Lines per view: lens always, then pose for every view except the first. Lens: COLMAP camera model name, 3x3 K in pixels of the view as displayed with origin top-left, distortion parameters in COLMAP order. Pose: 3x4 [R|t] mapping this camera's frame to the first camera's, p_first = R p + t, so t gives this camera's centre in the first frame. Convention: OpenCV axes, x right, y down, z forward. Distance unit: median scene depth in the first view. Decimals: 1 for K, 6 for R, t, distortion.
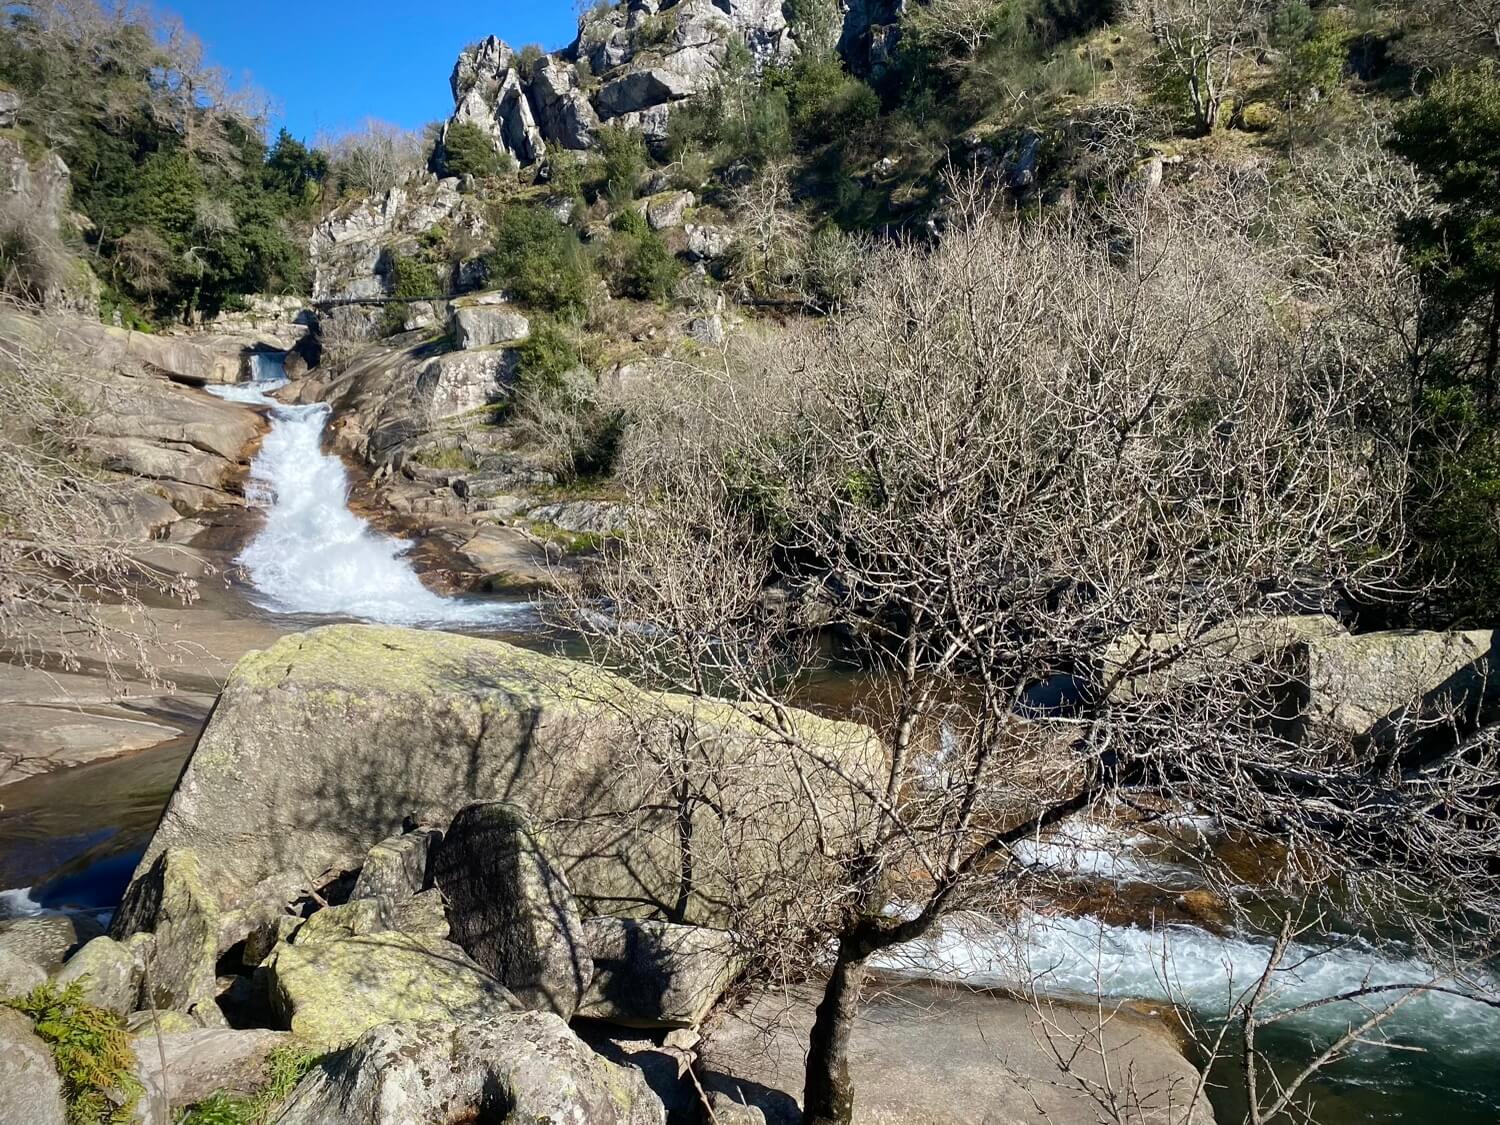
lens RADIAL K [[1096.0, 0, 669.2], [0, 1096.0, 557.8], [0, 0, 1]] dist [0.054042, 0.035522]
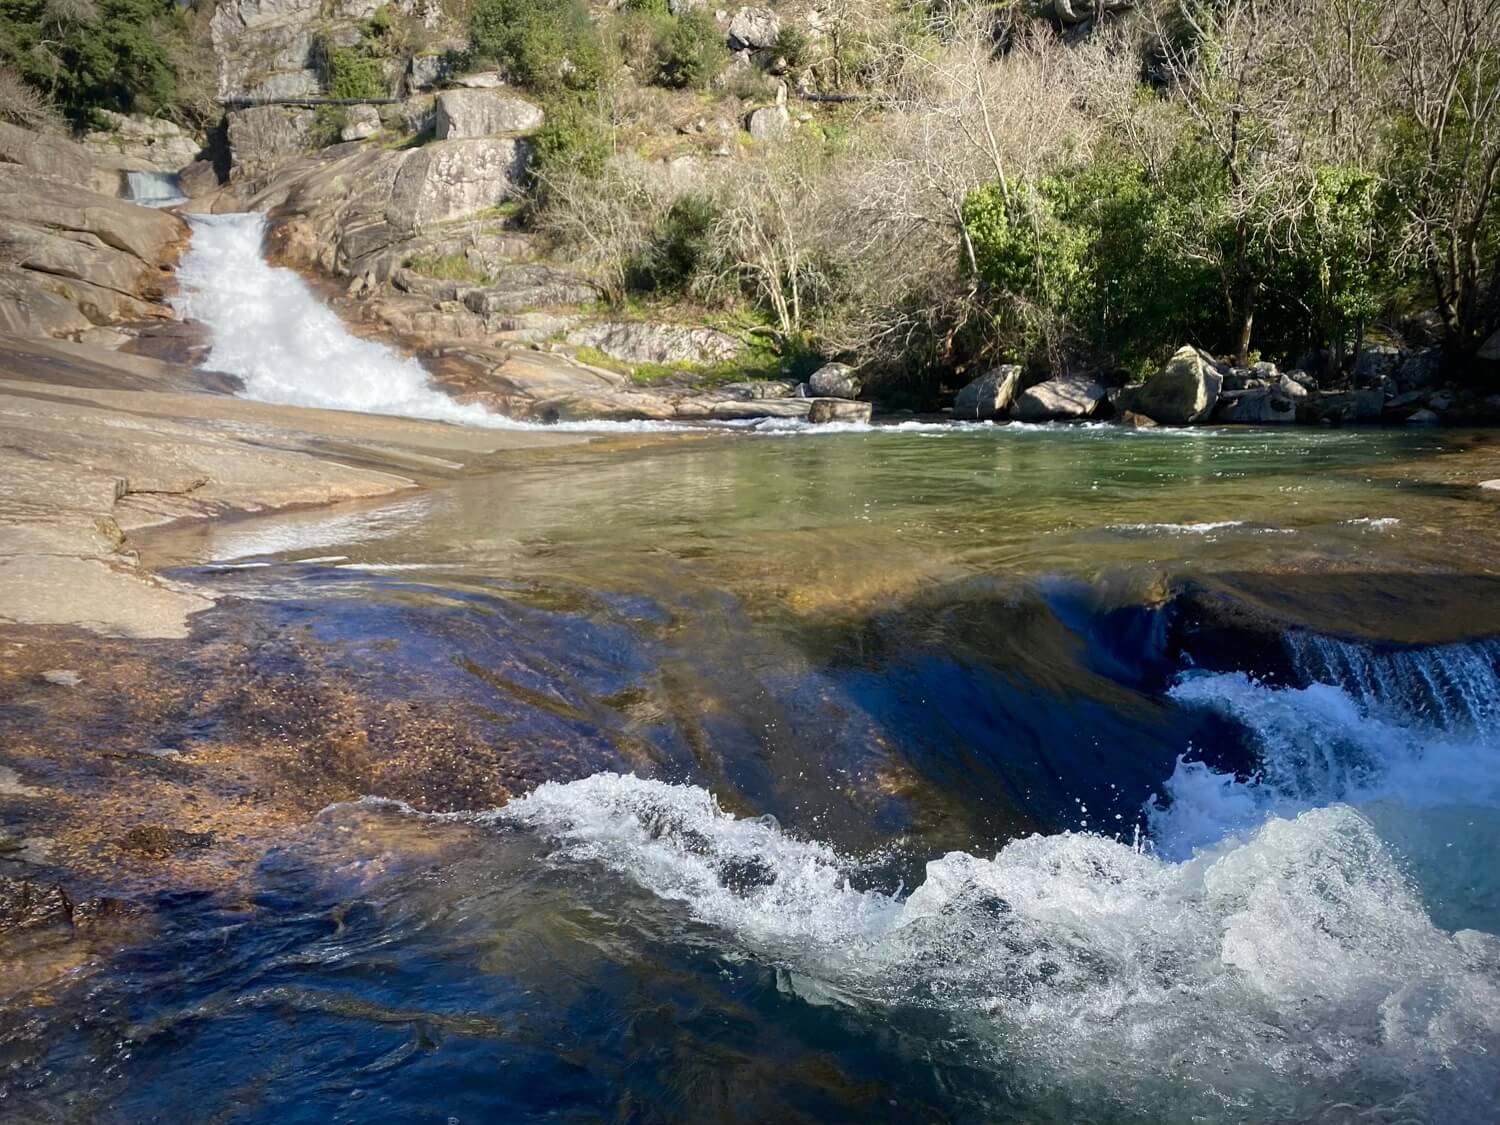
lens RADIAL K [[1124.1, 0, 732.0], [0, 1124.1, 554.8], [0, 0, 1]] dist [0.006565, -0.004913]
pose [[0.985015, -0.007658, 0.172296, -0.127121], [-0.002197, 0.998375, 0.056938, 0.056930], [-0.172452, -0.056464, 0.983398, 0.158896]]
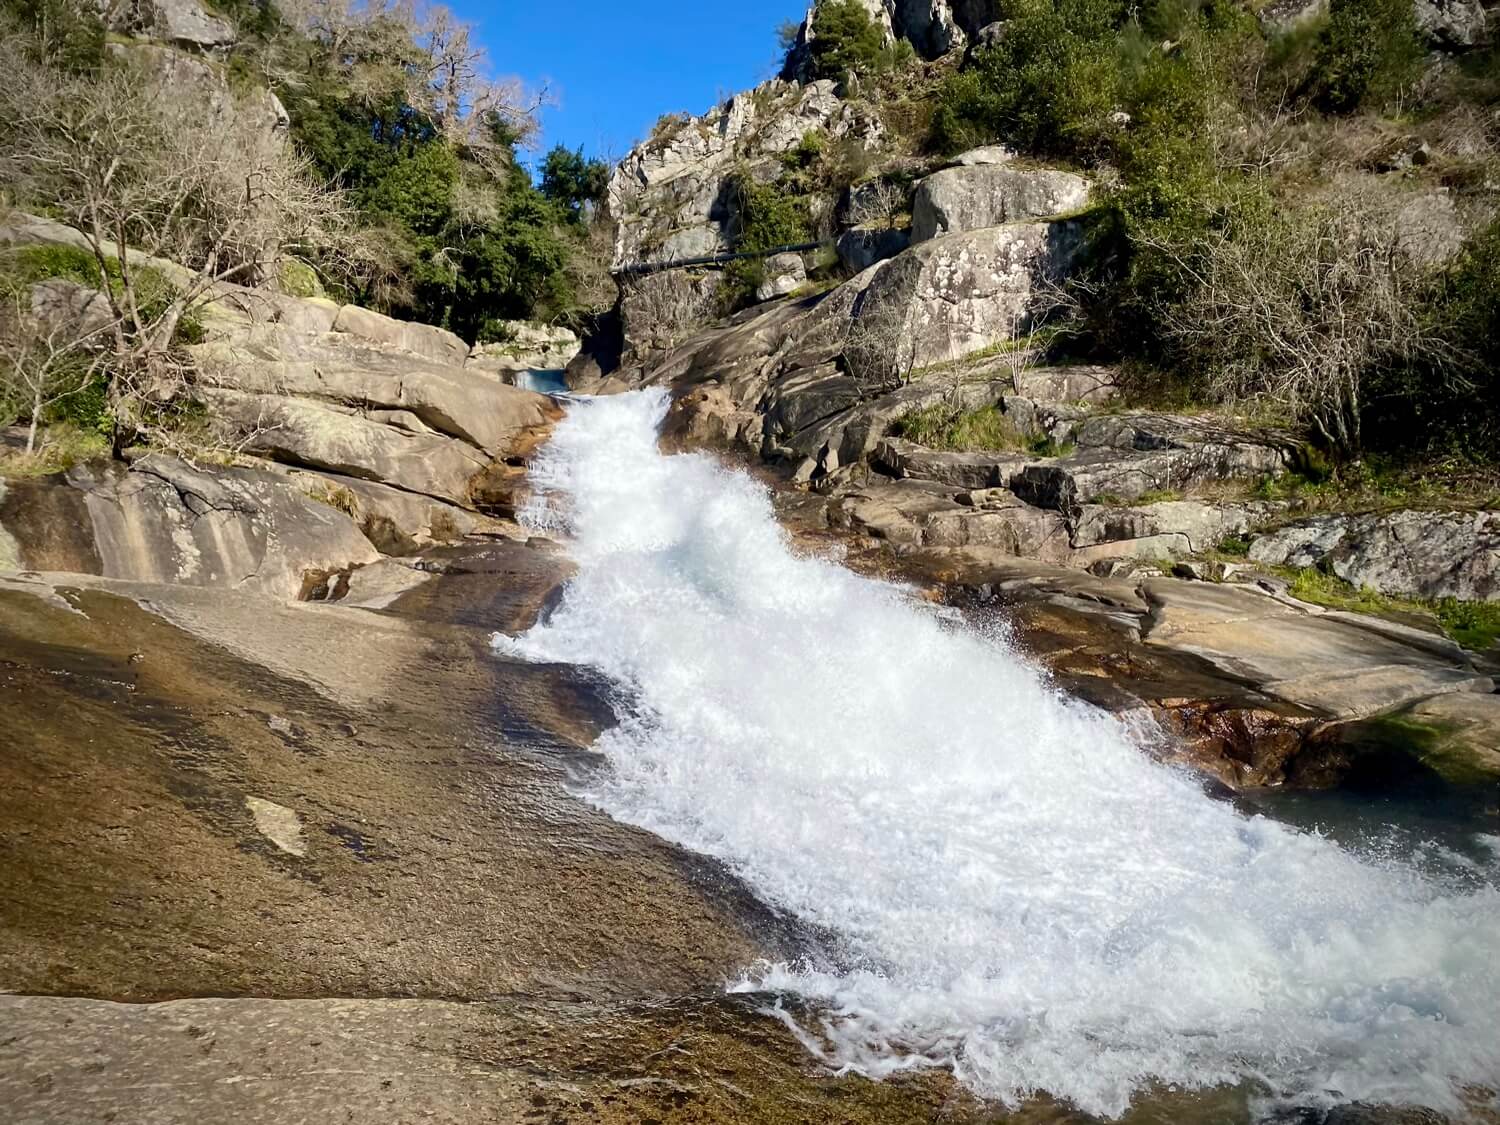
lens RADIAL K [[1096.0, 0, 669.2], [0, 1096.0, 557.8], [0, 0, 1]] dist [0.054042, 0.035522]
pose [[0.980393, -0.005108, -0.196984, -0.204971], [-0.018085, 0.993113, -0.115760, 0.007999], [0.196219, 0.117053, 0.973549, 0.502672]]
